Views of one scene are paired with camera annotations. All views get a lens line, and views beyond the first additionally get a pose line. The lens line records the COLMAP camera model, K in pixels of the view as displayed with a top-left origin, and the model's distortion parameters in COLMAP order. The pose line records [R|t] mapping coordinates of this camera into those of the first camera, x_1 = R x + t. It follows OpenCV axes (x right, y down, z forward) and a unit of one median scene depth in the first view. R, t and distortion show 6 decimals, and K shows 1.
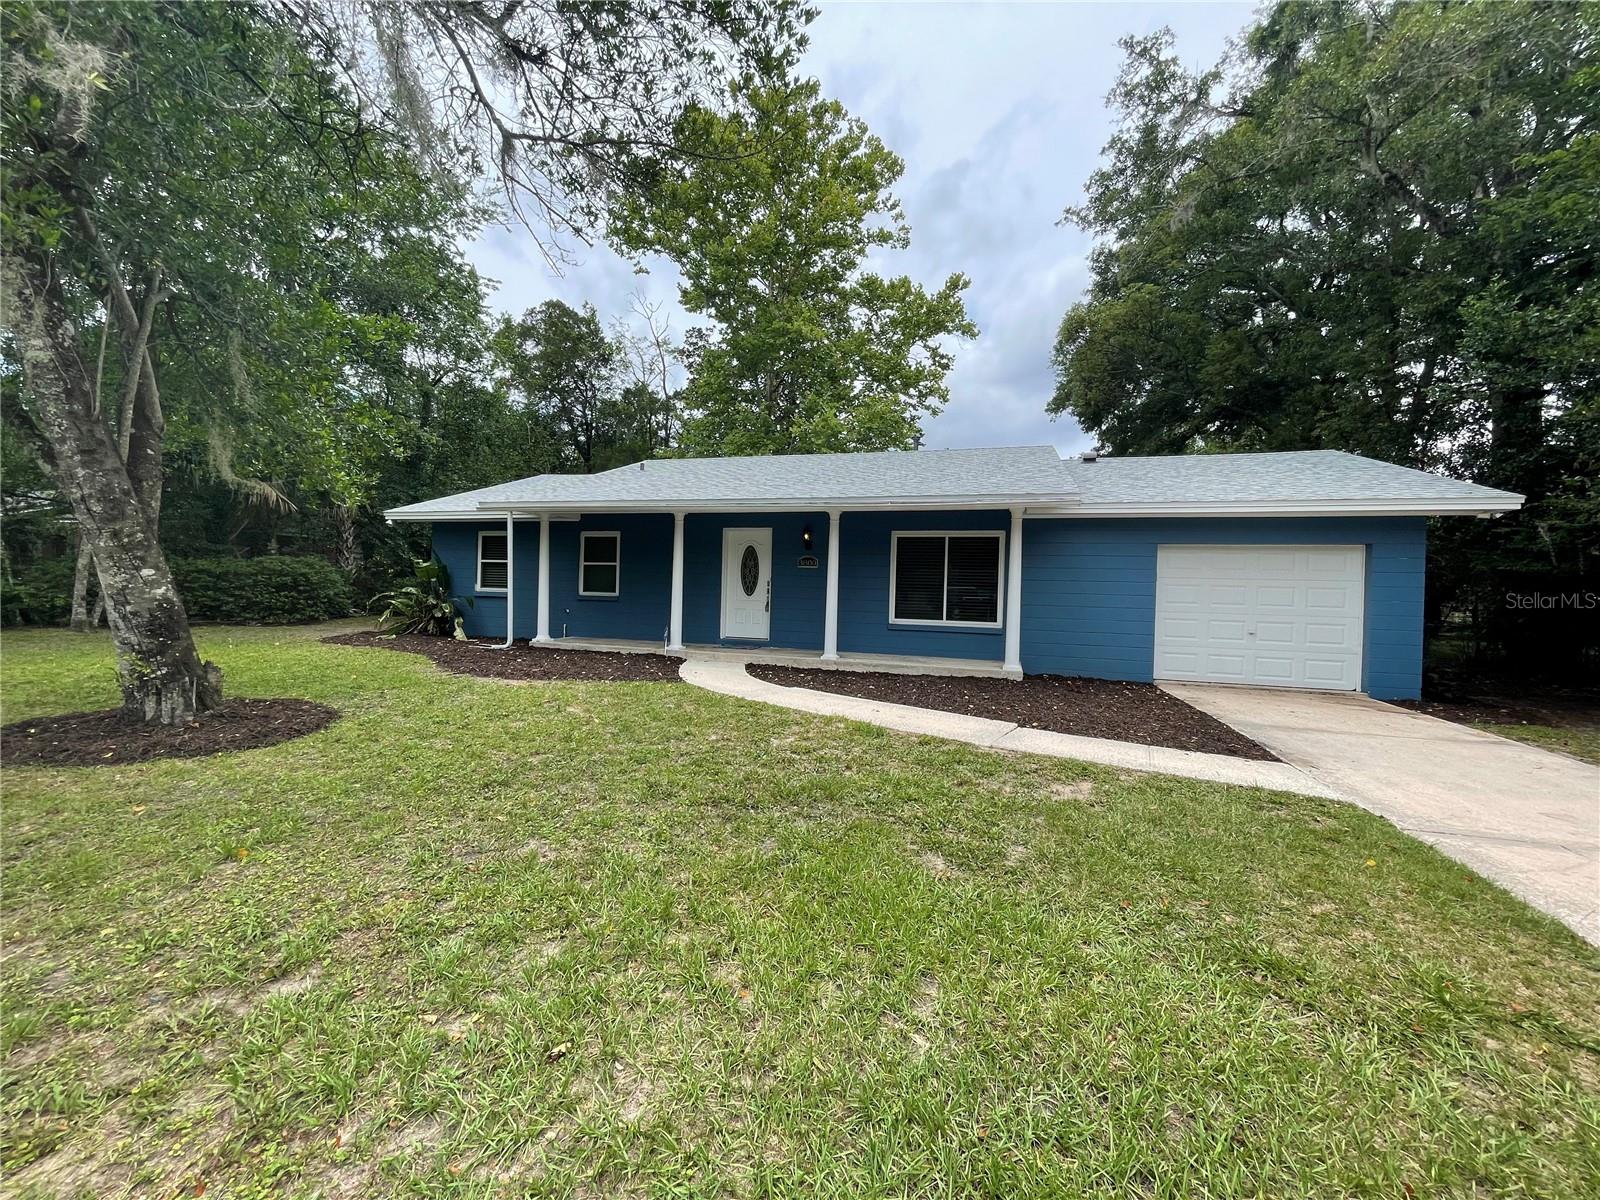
lens RADIAL K [[647.5, 0, 798.7], [0, 647.5, 590.5], [0, 0, 1]] dist [0.000200, -0.000092]
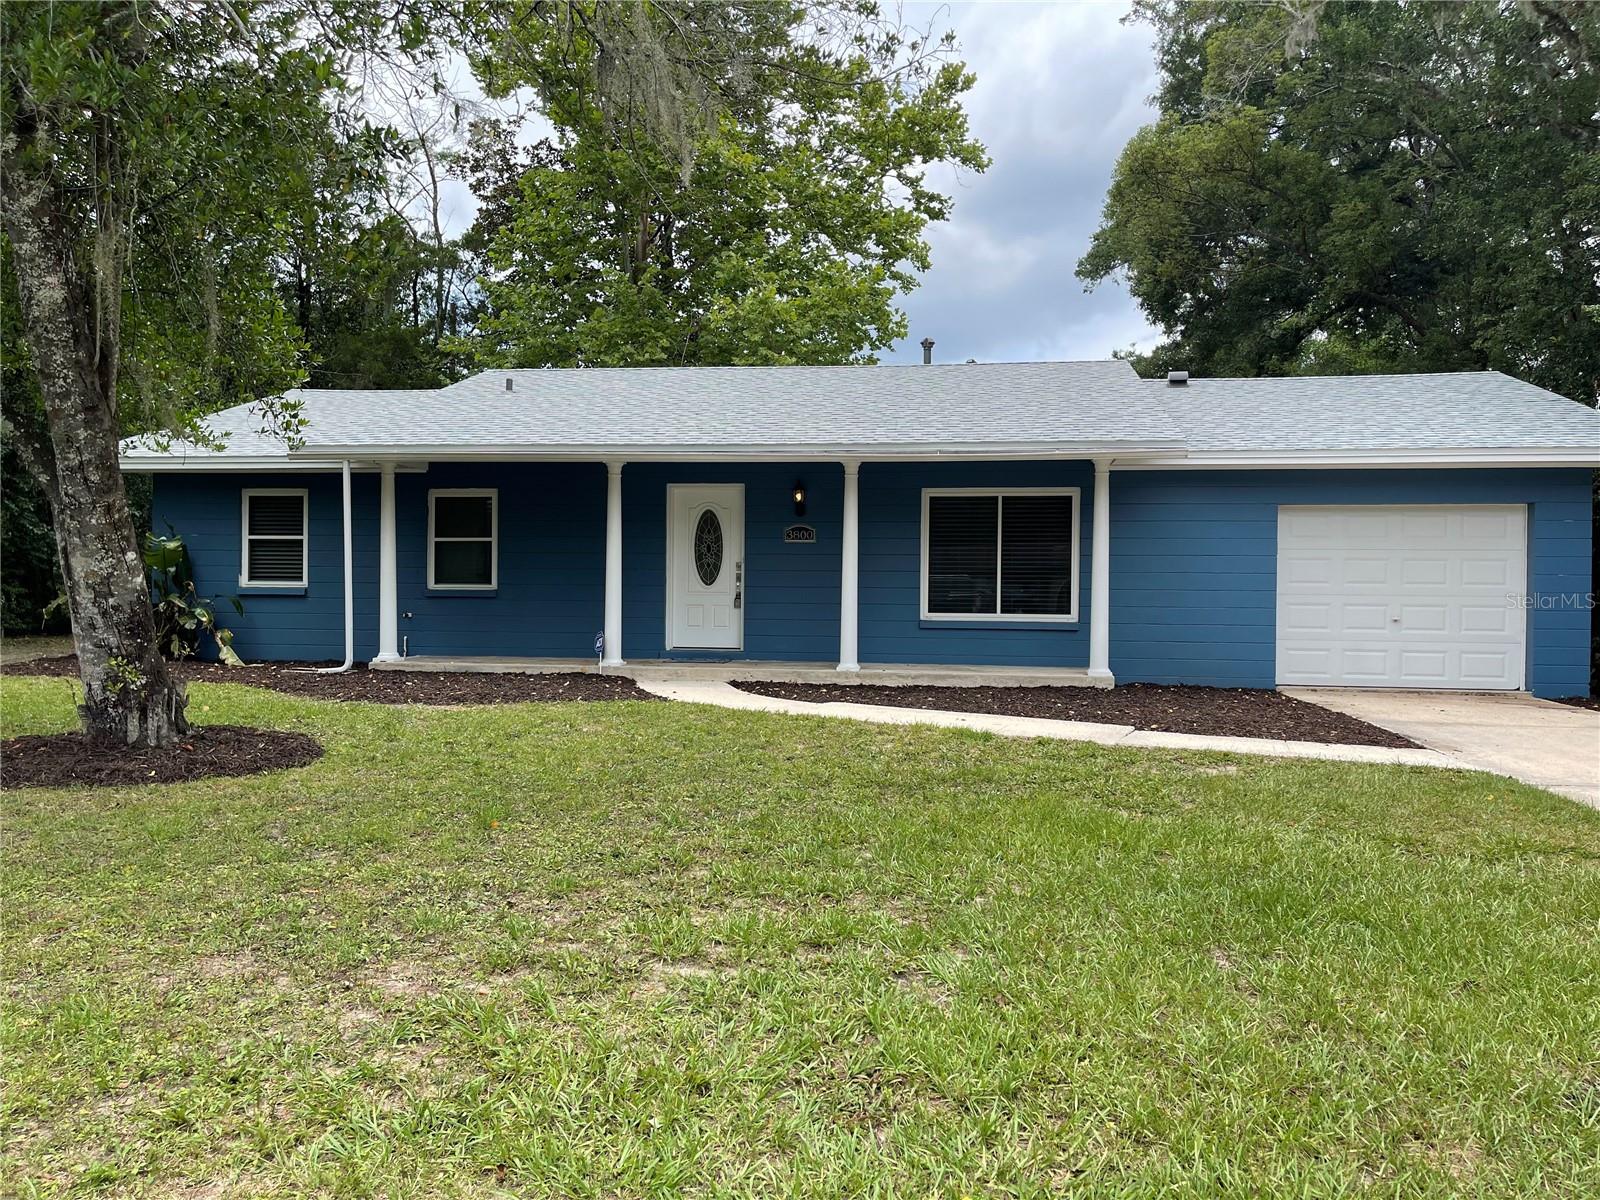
lens RADIAL K [[1221.6, 0, 800.5], [0, 1221.6, 591.1], [0, 0, 1]] dist [0.038017, -0.009359]
pose [[0.987535, -0.018195, 0.156344, -0.187478], [0.017560, 0.999831, 0.005441, 0.009345], [-0.156417, -0.002628, 0.987688, -0.277225]]
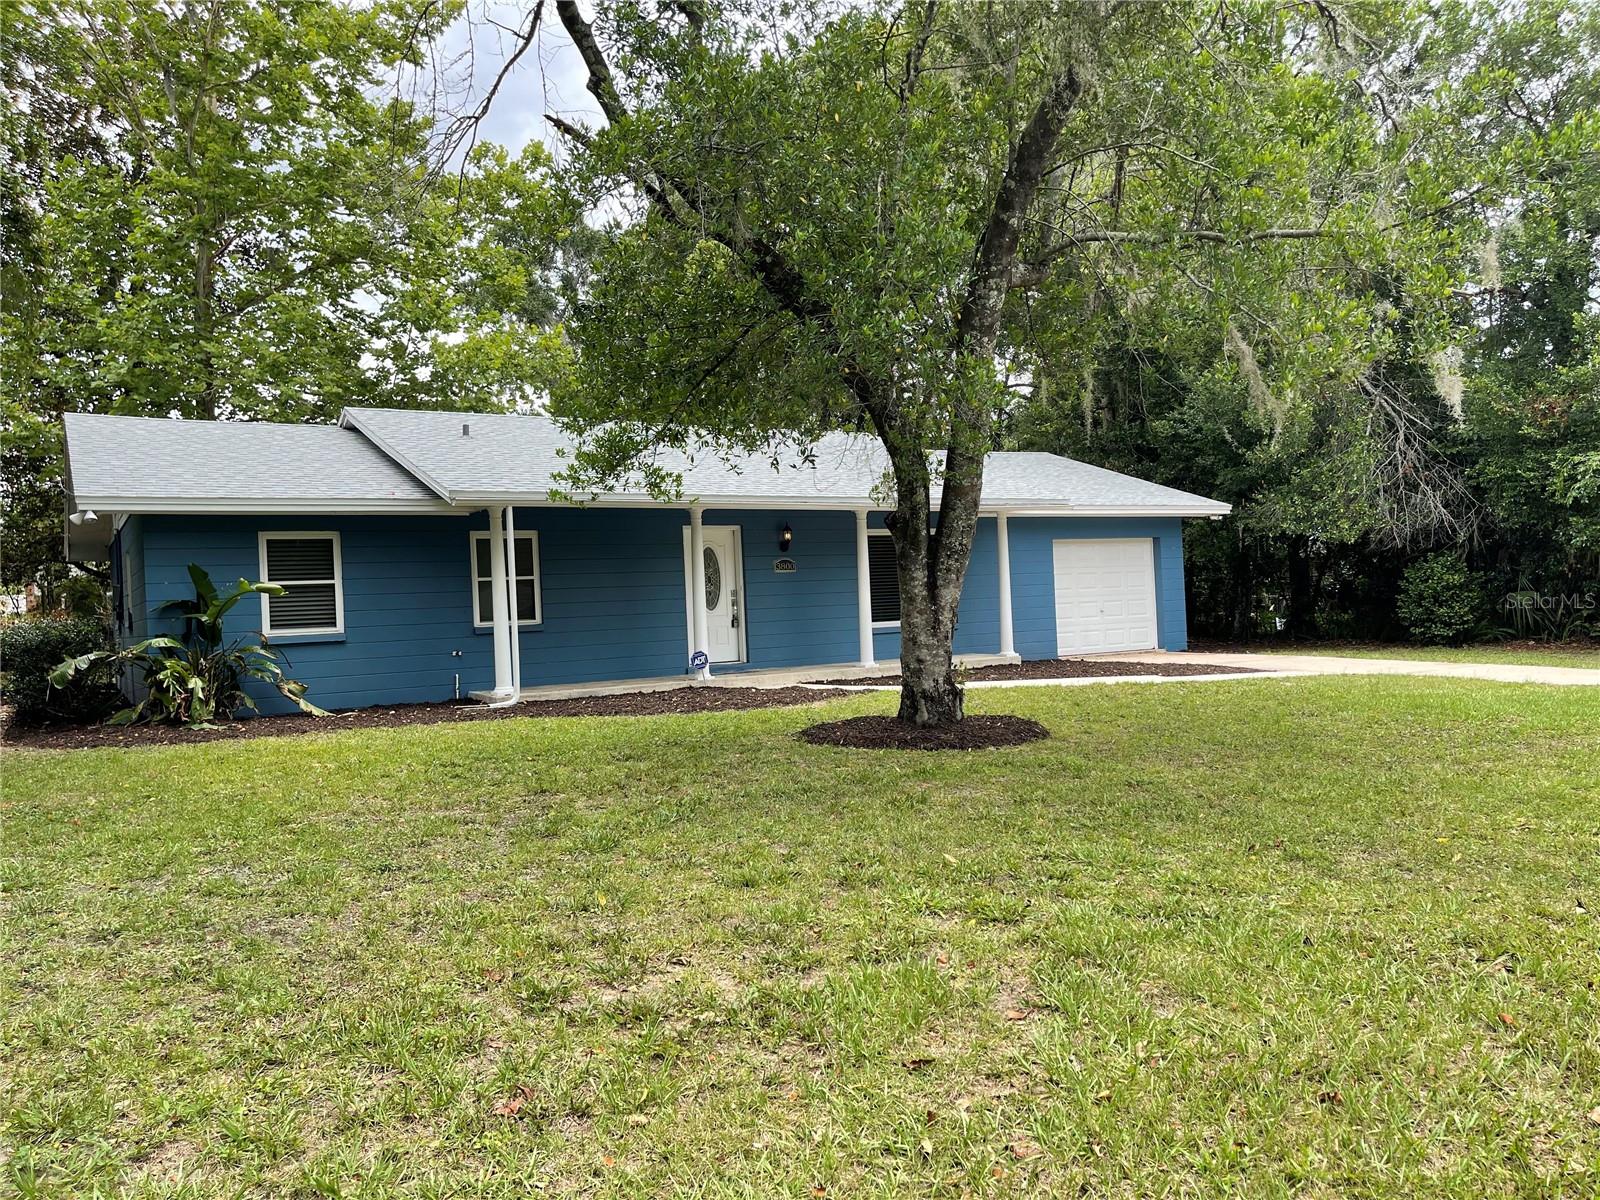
lens RADIAL K [[1221.6, 0, 798.3], [0, 1221.6, 600.8], [0, 0, 1]] dist [0.038017, -0.009359]
pose [[0.653462, -0.053560, 0.755062, -1.198841], [0.063001, 0.997881, 0.016260, -0.022483], [-0.754333, 0.036944, 0.655451, -0.076895]]
